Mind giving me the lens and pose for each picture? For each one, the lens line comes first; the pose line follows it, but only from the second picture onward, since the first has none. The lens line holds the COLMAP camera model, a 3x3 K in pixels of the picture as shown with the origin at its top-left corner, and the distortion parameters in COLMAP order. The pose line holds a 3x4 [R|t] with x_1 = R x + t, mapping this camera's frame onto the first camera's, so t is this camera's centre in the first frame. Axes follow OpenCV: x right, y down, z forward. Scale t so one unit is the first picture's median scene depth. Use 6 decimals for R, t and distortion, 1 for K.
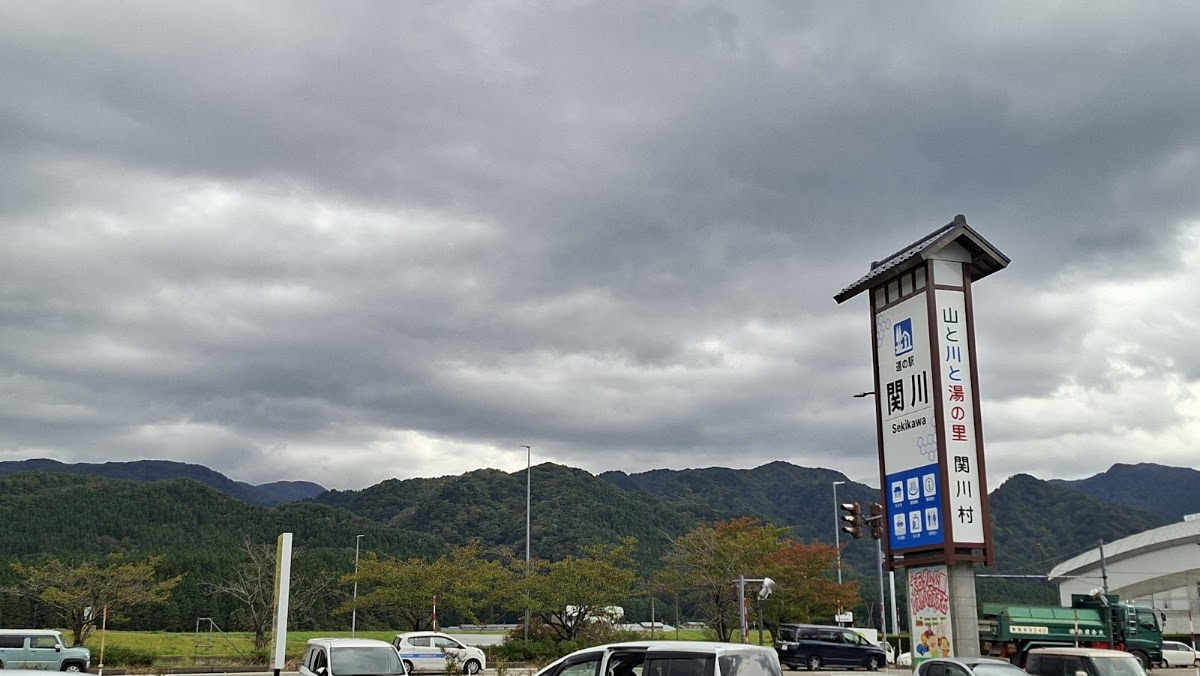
lens RADIAL K [[1224.9, 0, 596.3], [0, 1224.9, 337.2], [0, 0, 1]] dist [0.015531, 0.000000]
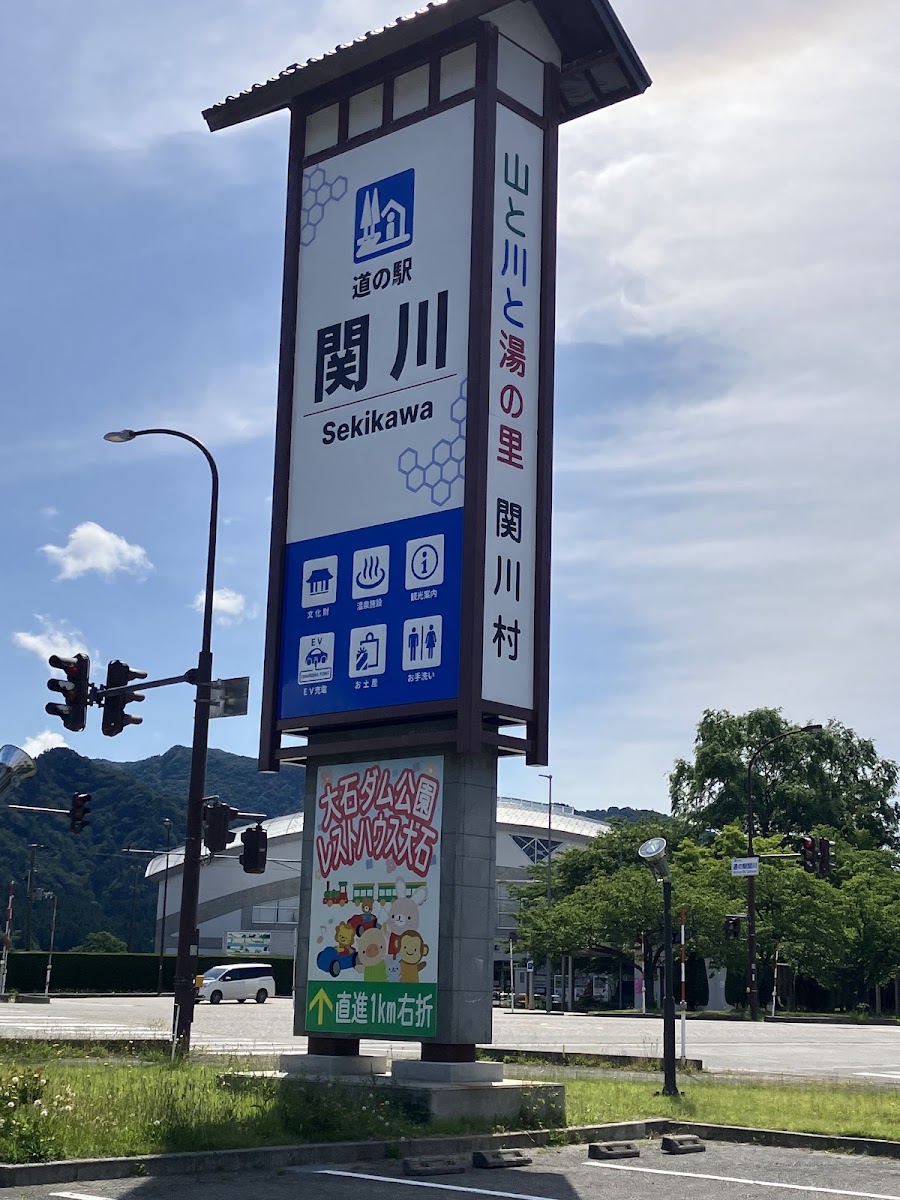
lens RADIAL K [[1735.4, 0, 452.7], [0, 1735.4, 596.2], [0, 0, 1]] dist [0.205248, 0.000000]
pose [[0.856834, 0.134527, 0.497732, -0.007514], [-0.153462, 0.988150, -0.002896, 0.128913], [-0.492224, -0.073901, 0.867326, 0.479653]]
